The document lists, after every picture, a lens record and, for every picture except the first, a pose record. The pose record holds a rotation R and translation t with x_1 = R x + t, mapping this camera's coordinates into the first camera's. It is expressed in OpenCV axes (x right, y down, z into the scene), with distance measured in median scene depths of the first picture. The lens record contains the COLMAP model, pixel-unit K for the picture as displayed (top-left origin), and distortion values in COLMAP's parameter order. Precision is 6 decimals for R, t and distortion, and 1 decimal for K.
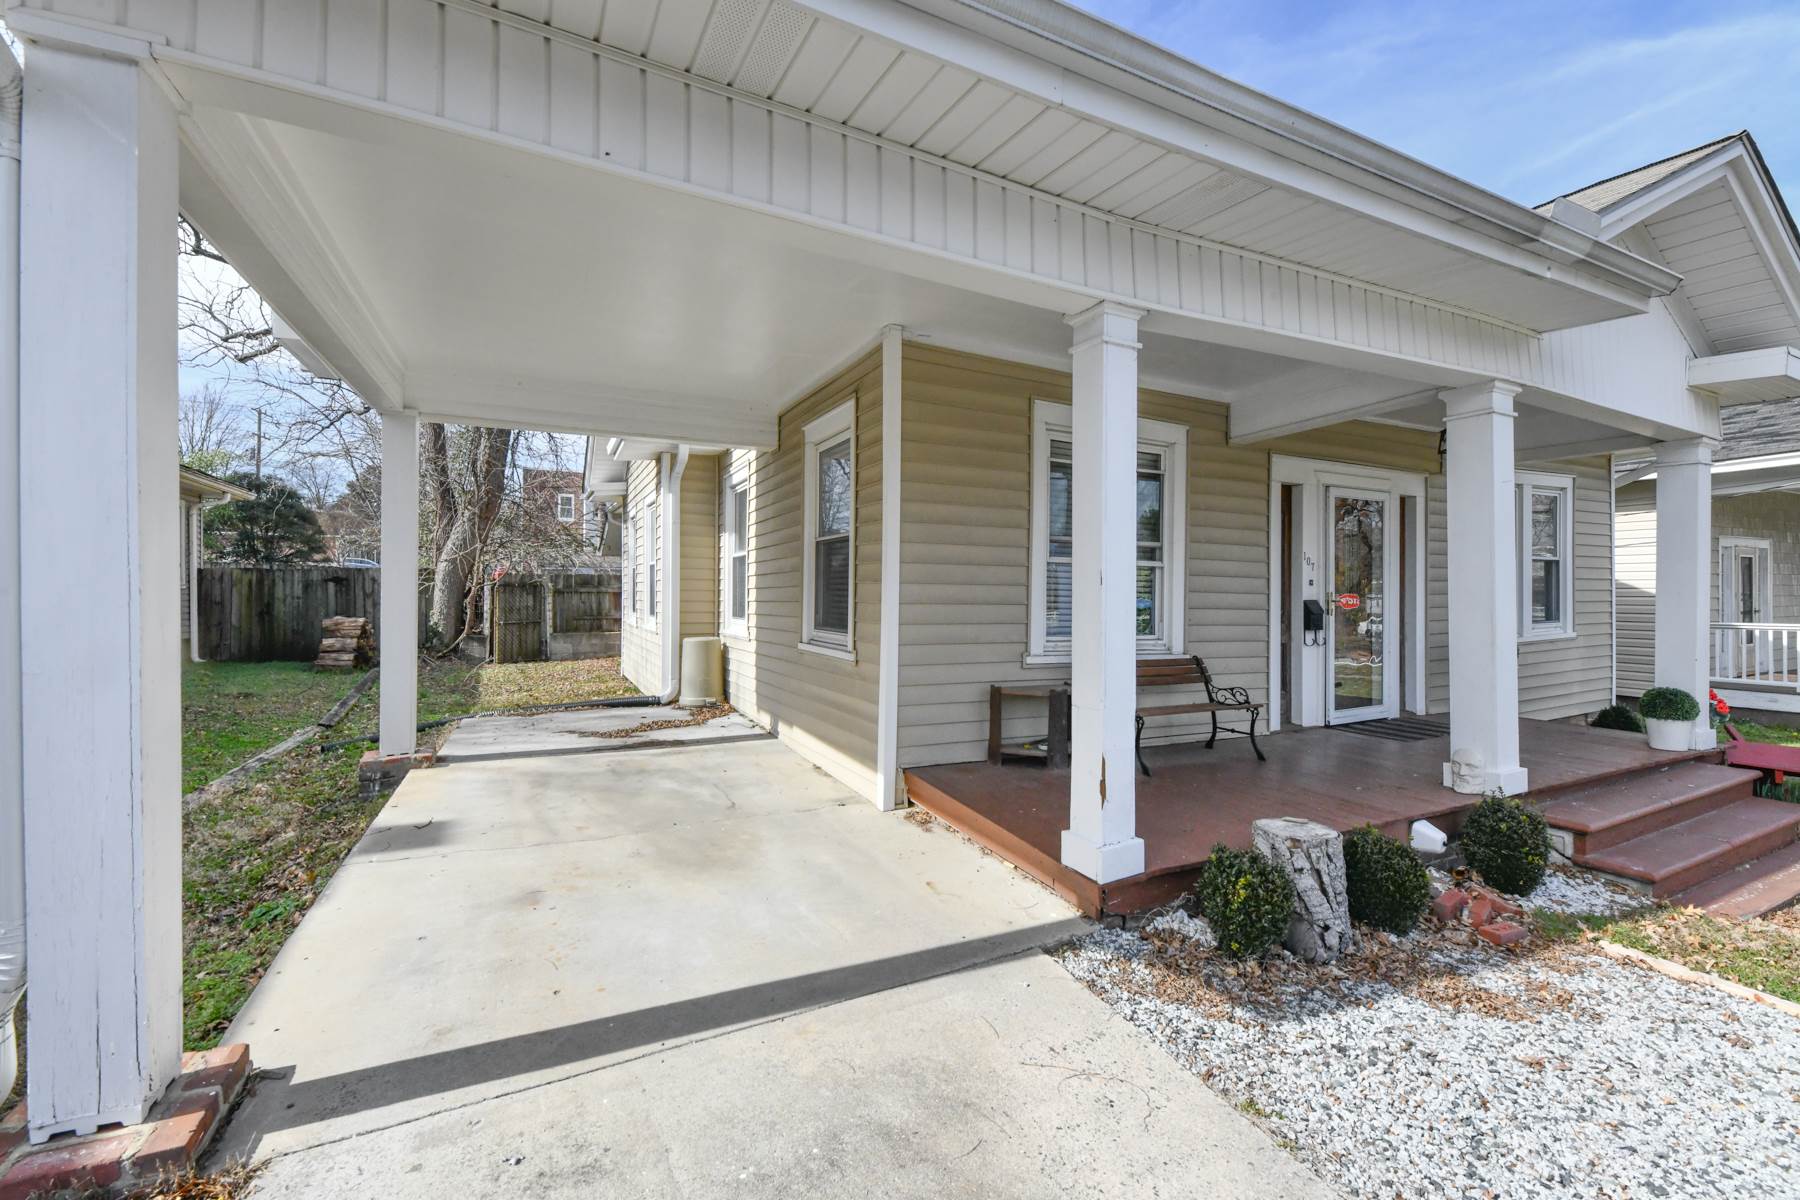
lens RADIAL K [[739.0, 0, 899.9], [0, 739.0, 587.0], [0, 0, 1]] dist [0.017763, -0.009038]
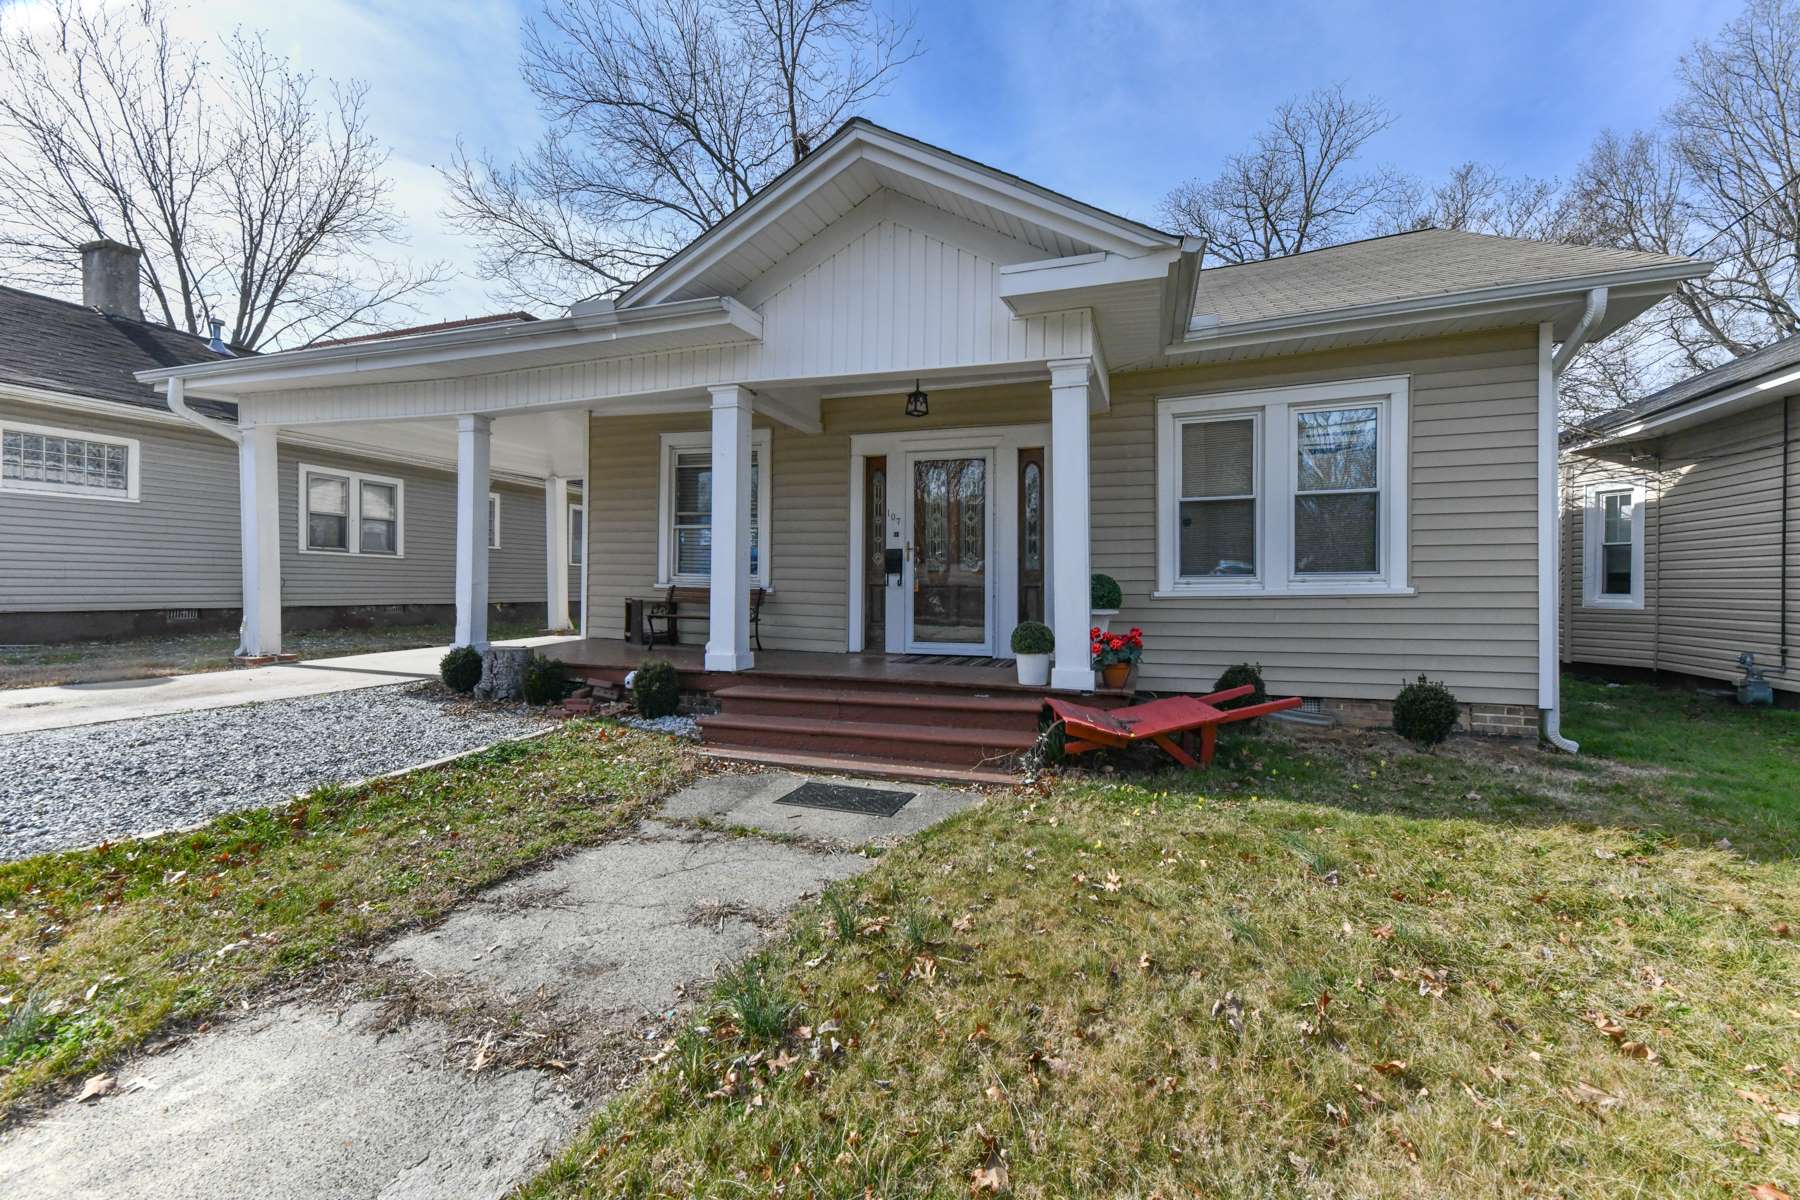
lens RADIAL K [[722.4, 0, 898.5], [0, 722.4, 598.1], [0, 0, 1]] dist [0.011012, -0.000340]
pose [[0.699342, 0.013846, -0.714653, 1.816488], [0.000414, 0.999804, 0.019776, 0.097101], [0.714787, -0.014126, 0.699200, 0.228716]]
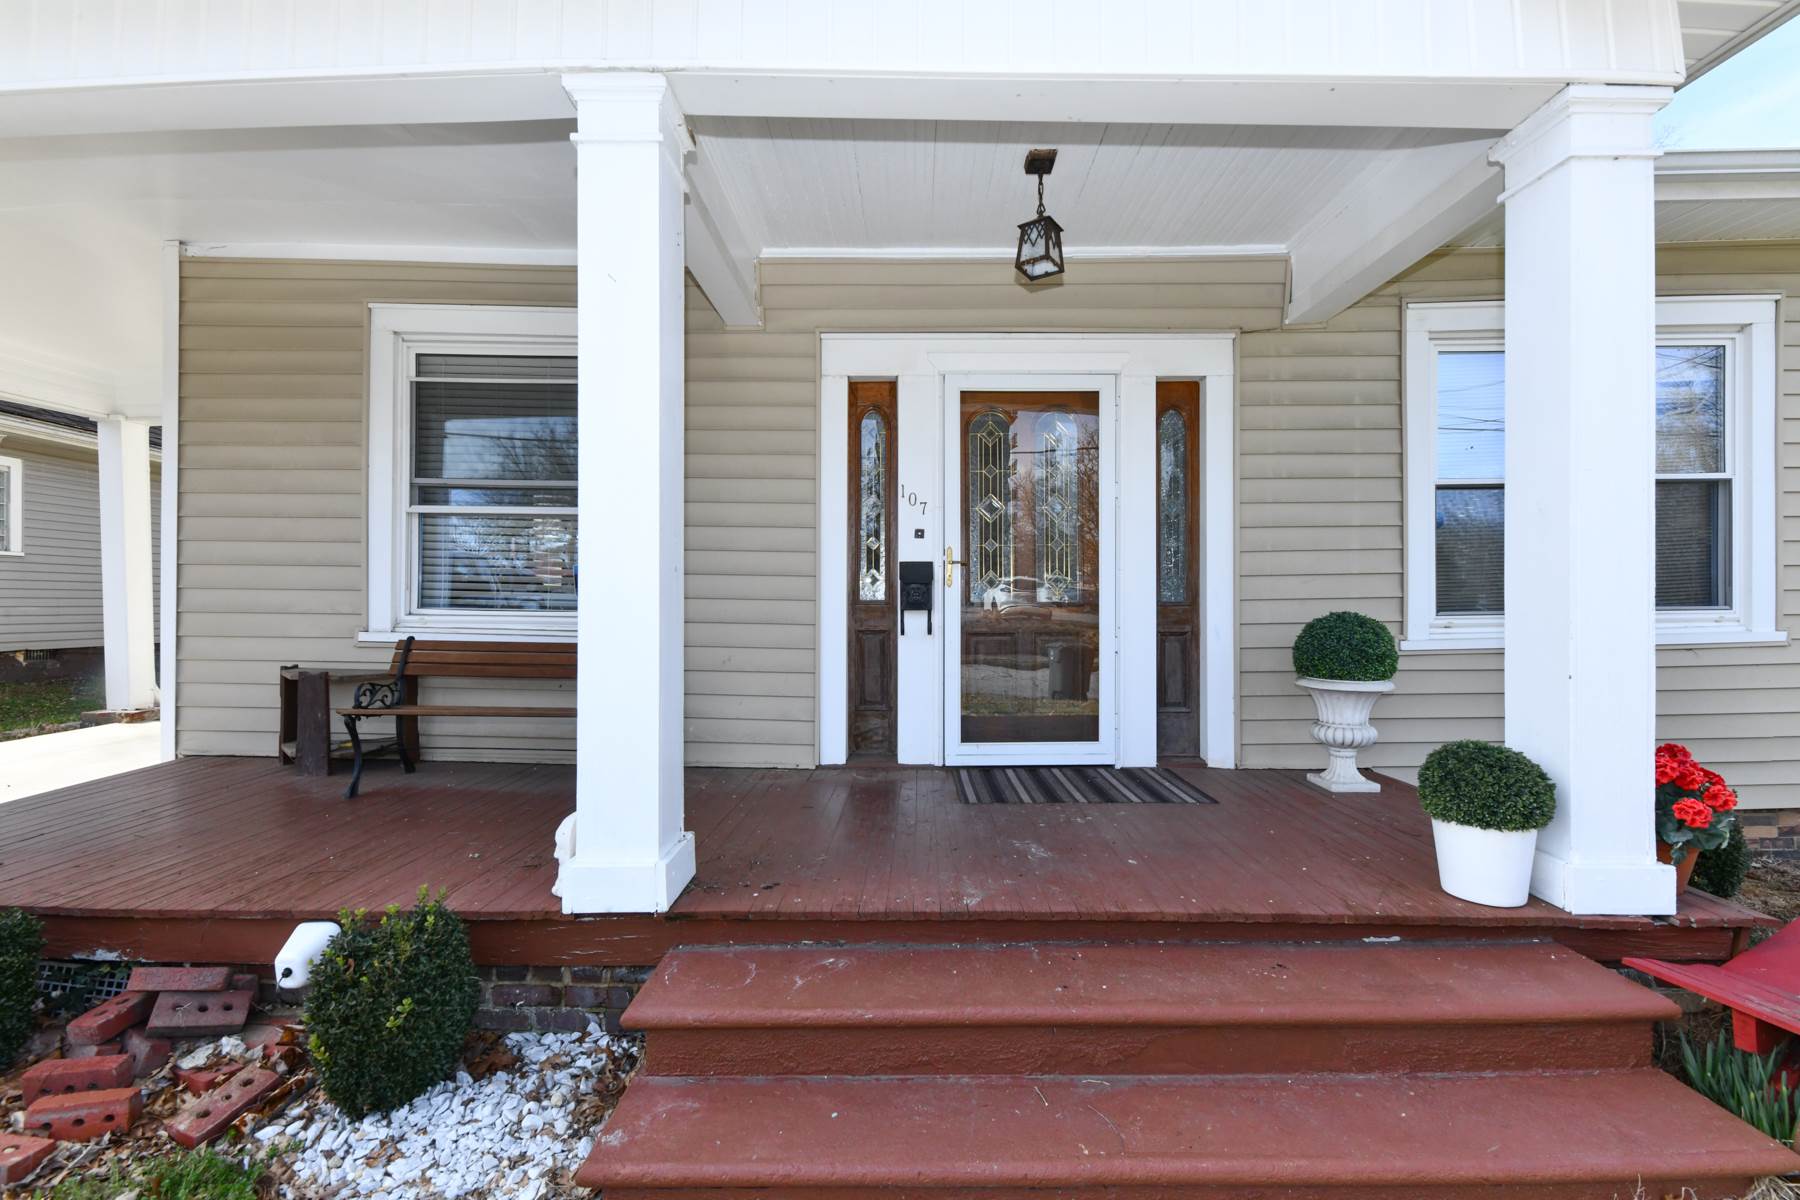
lens RADIAL K [[748.9, 0, 895.0], [0, 748.9, 604.9], [0, 0, 1]] dist [-0.000816, -0.000318]
pose [[0.889828, -0.002383, -0.456290, 1.066143], [0.005765, 0.999965, 0.006019, 0.065308], [0.456260, -0.007986, 0.889811, 0.562353]]
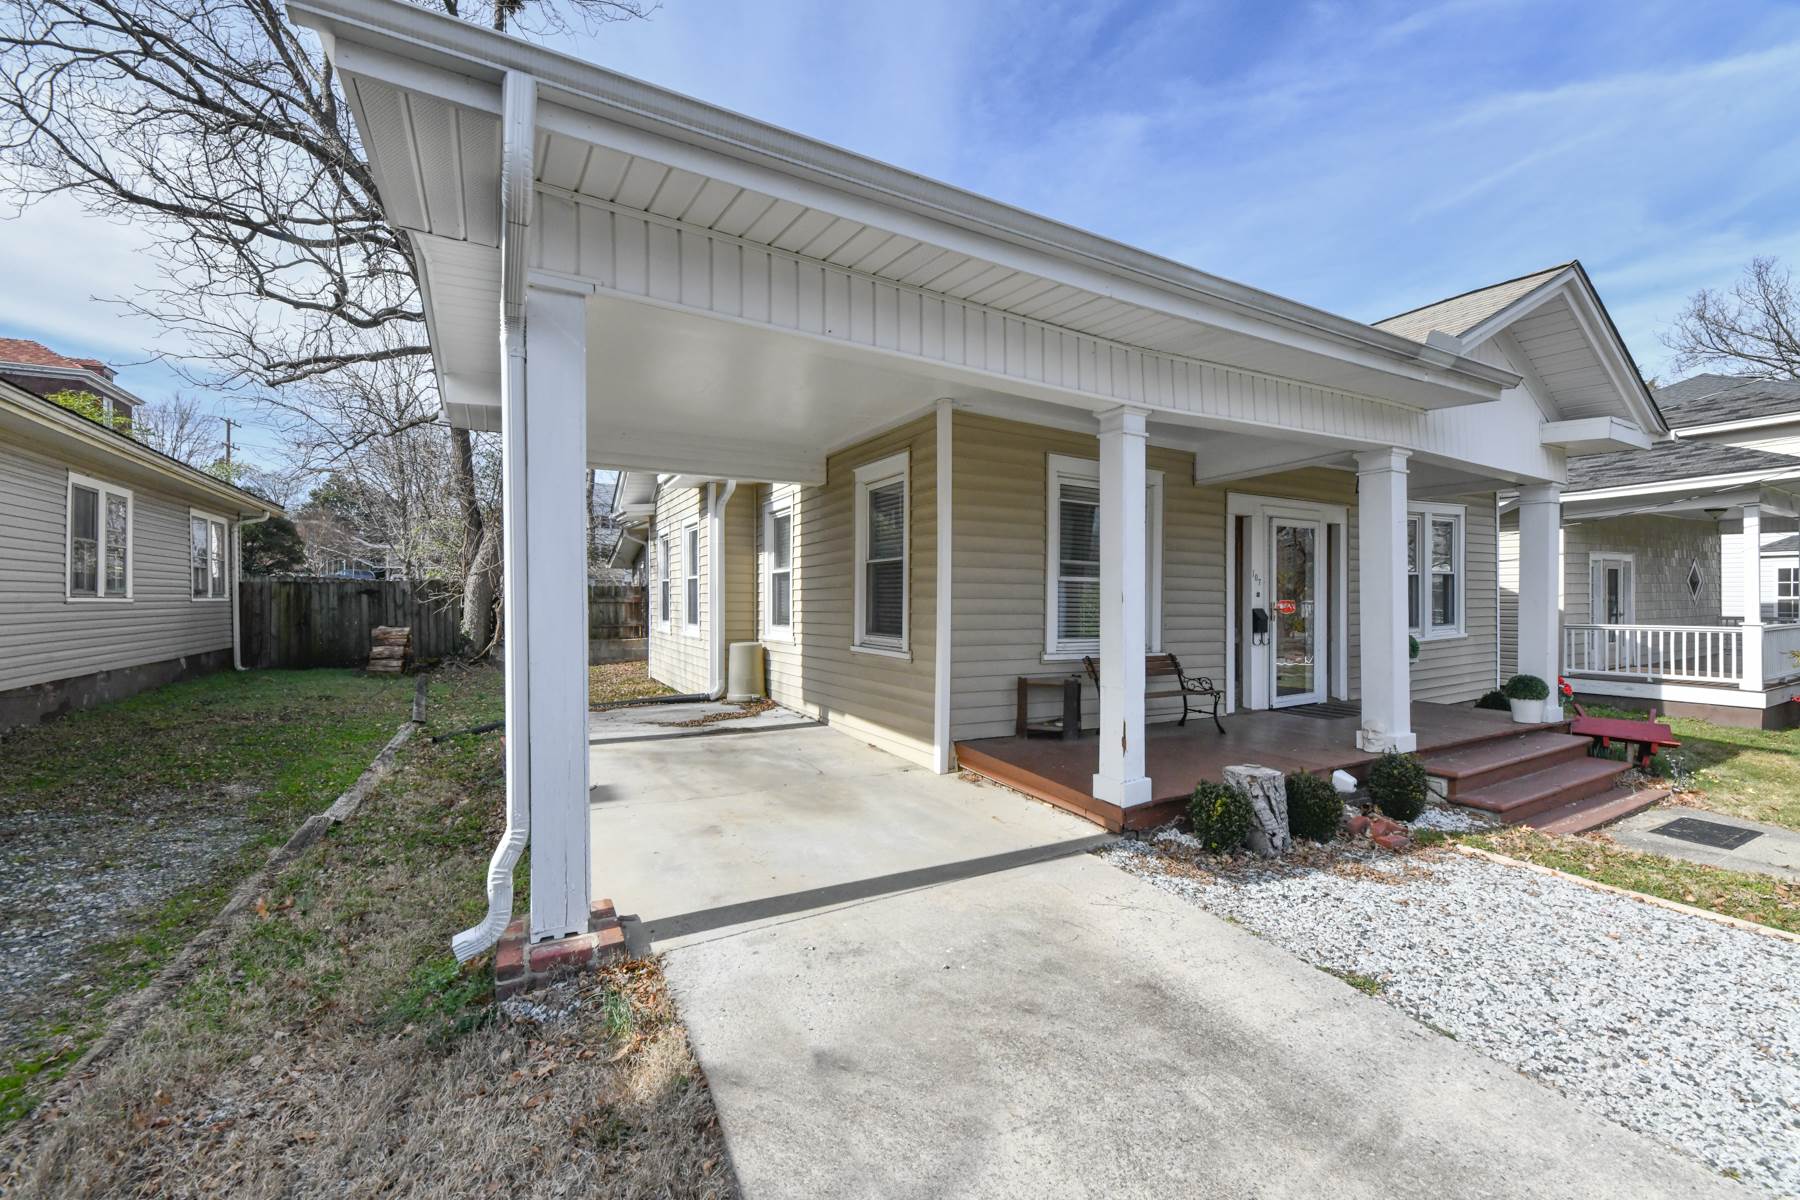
lens RADIAL K [[722.4, 0, 898.5], [0, 722.4, 598.1], [0, 0, 1]] dist [0.011012, -0.000340]
pose [[0.998586, -0.004332, 0.052986, -0.148844], [0.003993, 0.999971, 0.006491, -0.013243], [-0.053013, -0.006270, 0.998574, -0.239755]]
